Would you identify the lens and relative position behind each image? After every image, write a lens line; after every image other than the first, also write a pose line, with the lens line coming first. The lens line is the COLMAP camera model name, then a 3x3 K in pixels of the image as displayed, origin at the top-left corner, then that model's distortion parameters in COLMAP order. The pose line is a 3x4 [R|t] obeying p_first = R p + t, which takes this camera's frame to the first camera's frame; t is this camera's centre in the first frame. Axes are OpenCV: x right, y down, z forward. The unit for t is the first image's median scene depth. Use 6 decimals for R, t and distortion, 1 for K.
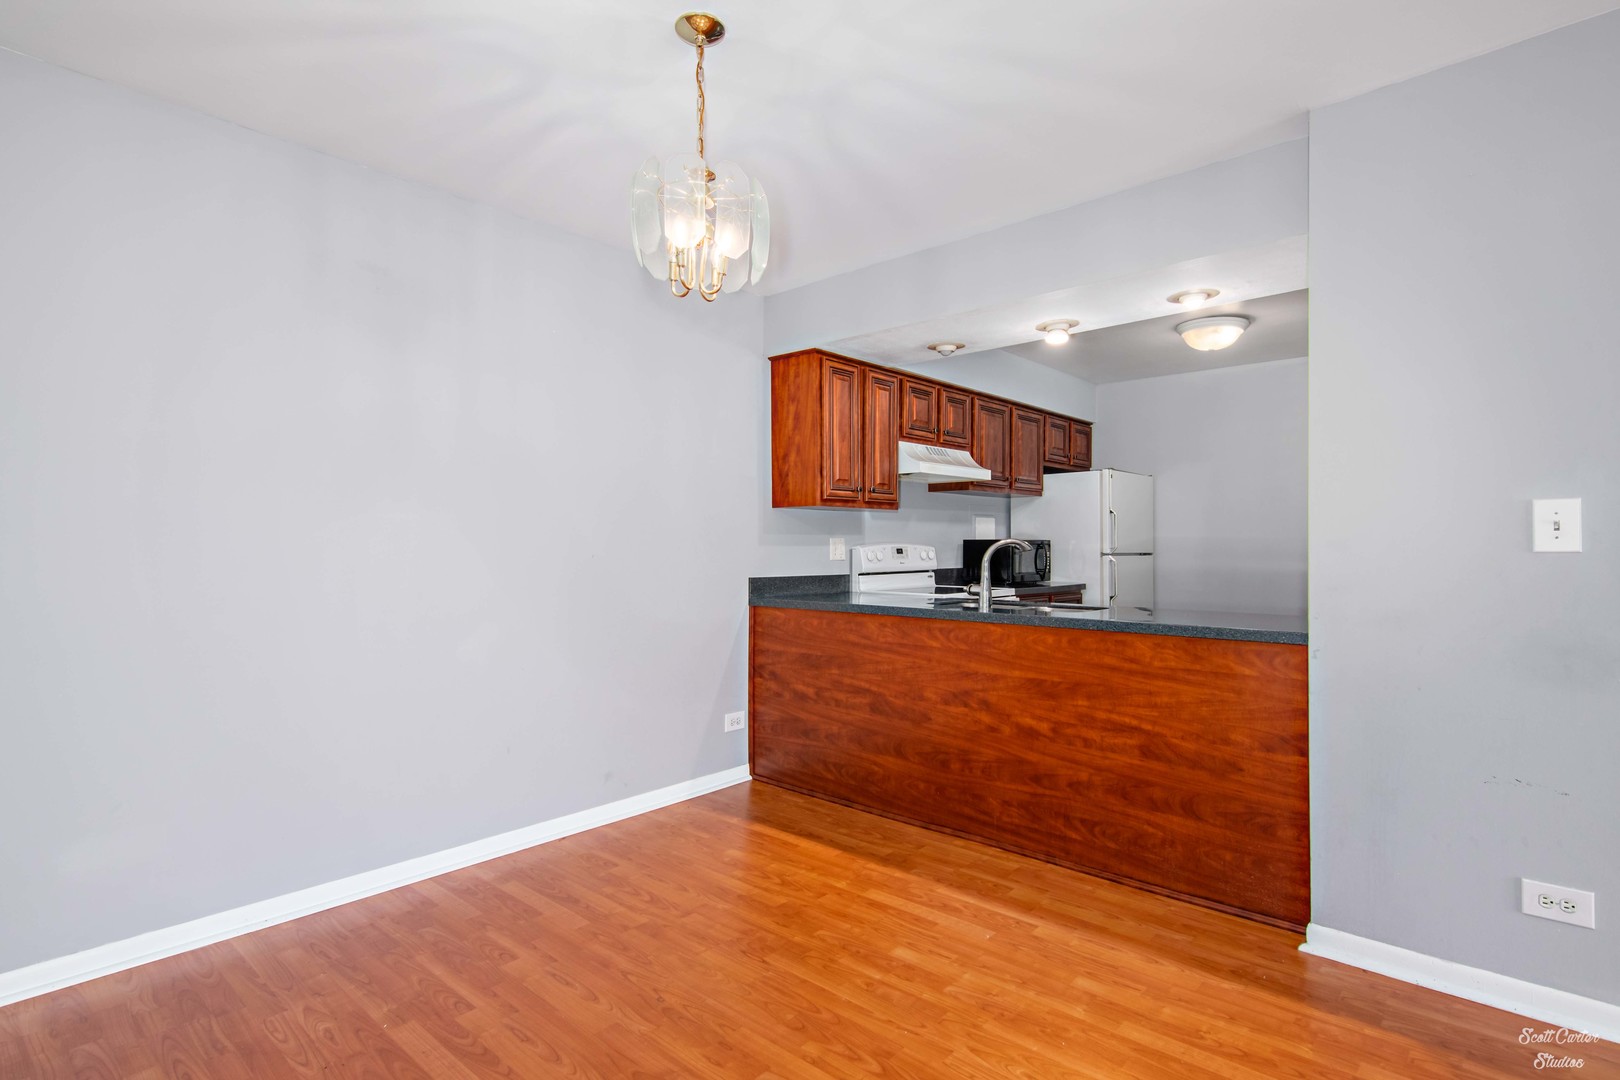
lens RADIAL K [[858.0, 0, 810.0], [0, 858.0, 540.0], [0, 0, 1]] dist [0.004632, 0.000697]
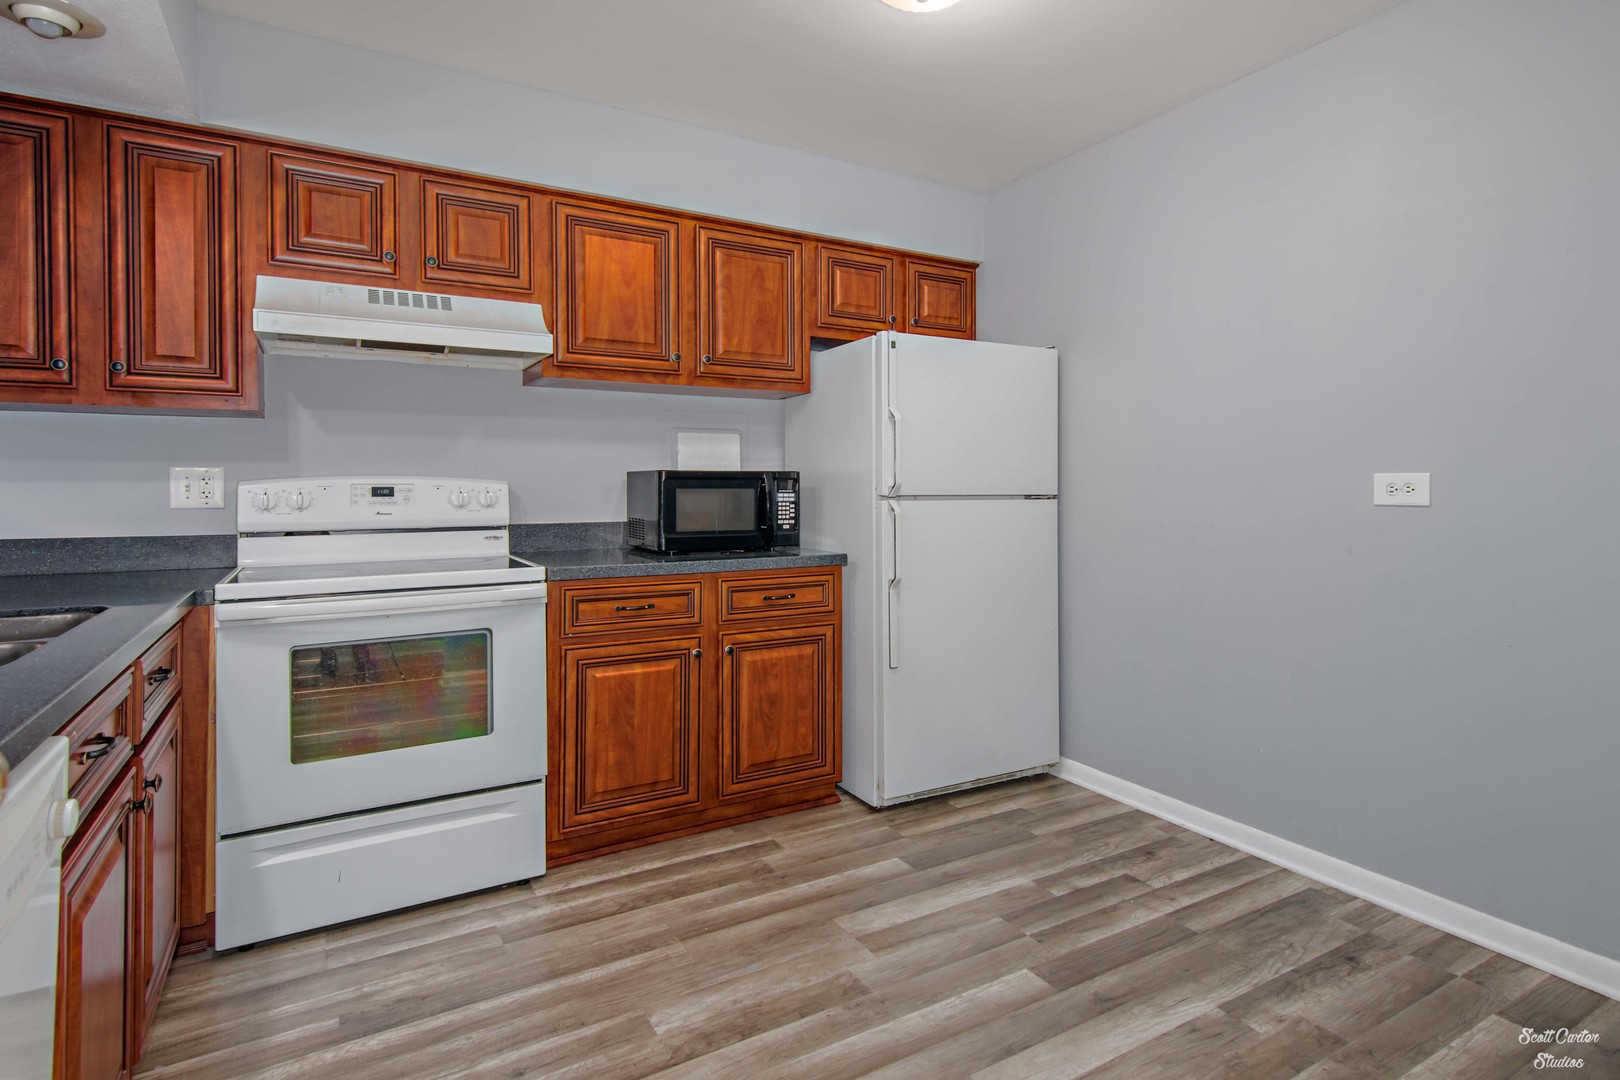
lens RADIAL K [[830.0, 0, 806.0], [0, 830.0, 485.6], [0, 0, 1]] dist [0.001469, -0.001543]
pose [[0.944290, -0.008371, -0.329007, 0.504353], [0.008824, 0.999961, -0.000117, 0.011026], [0.328995, -0.002793, 0.944327, 0.562582]]
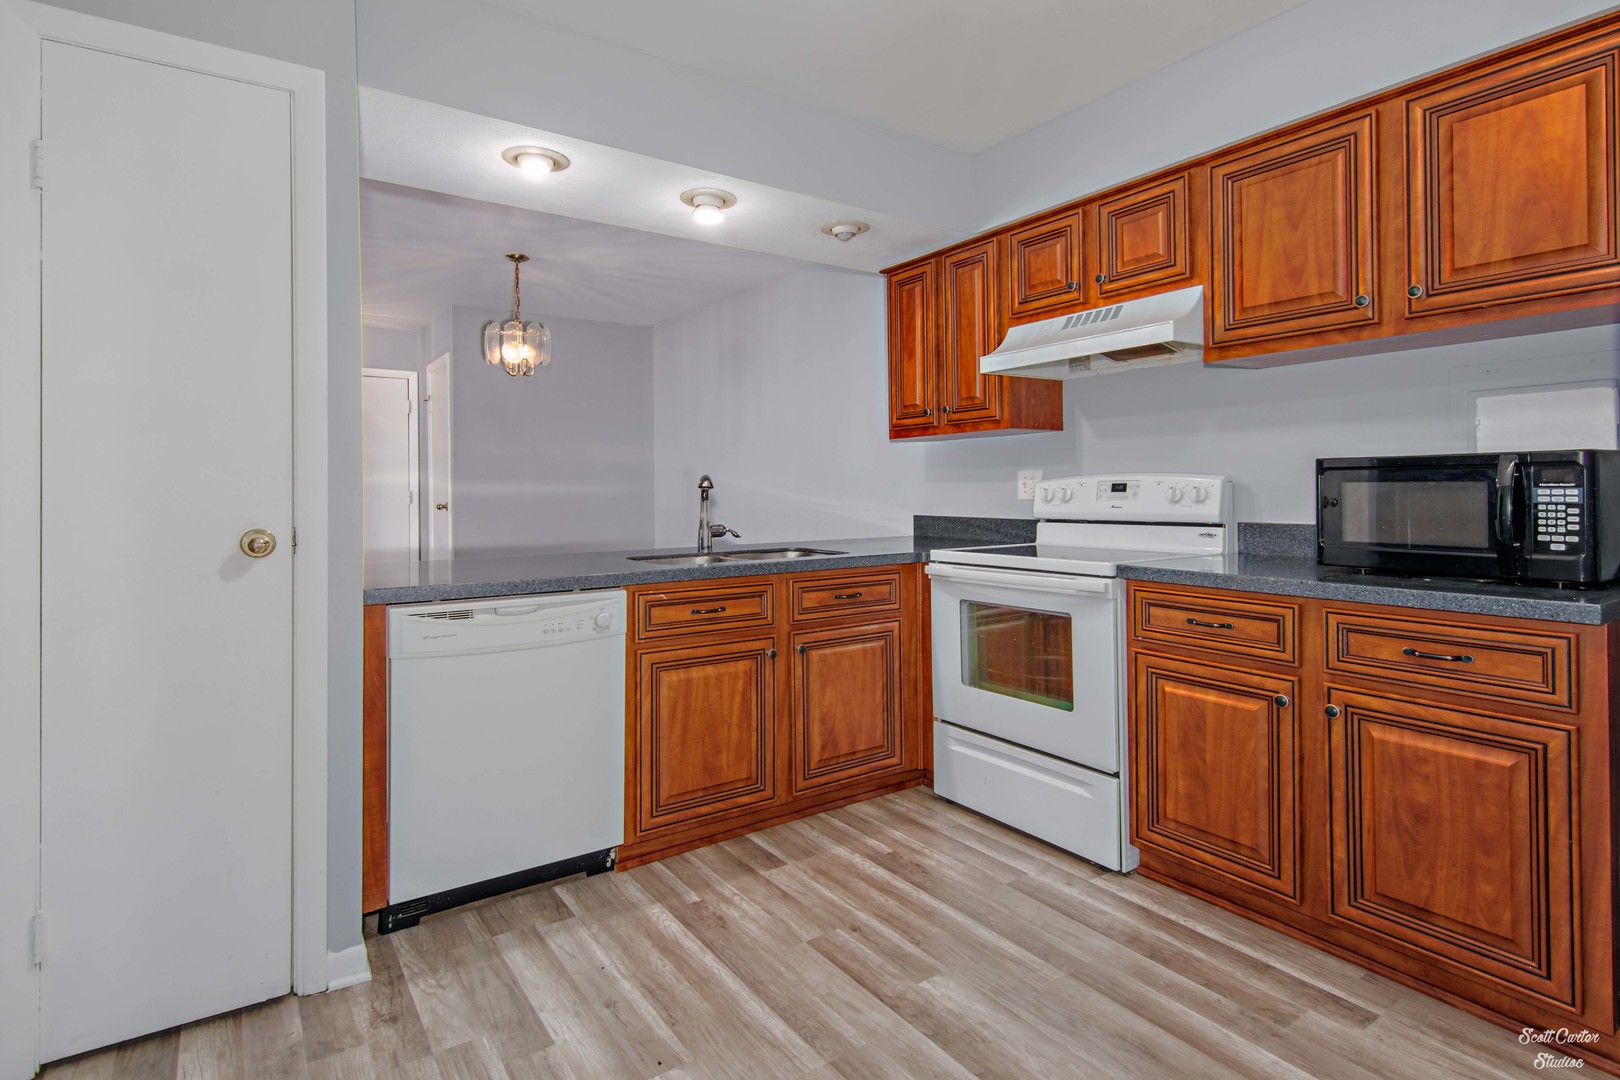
lens RADIAL K [[814.6, 0, 806.3], [0, 814.6, 492.5], [0, 0, 1]] dist [-0.001366, -0.000020]
pose [[-0.256400, 0.000220, -0.966571, 0.686032], [0.012168, 0.999921, -0.003000, 0.014852], [0.966494, -0.012530, -0.256382, 0.887712]]
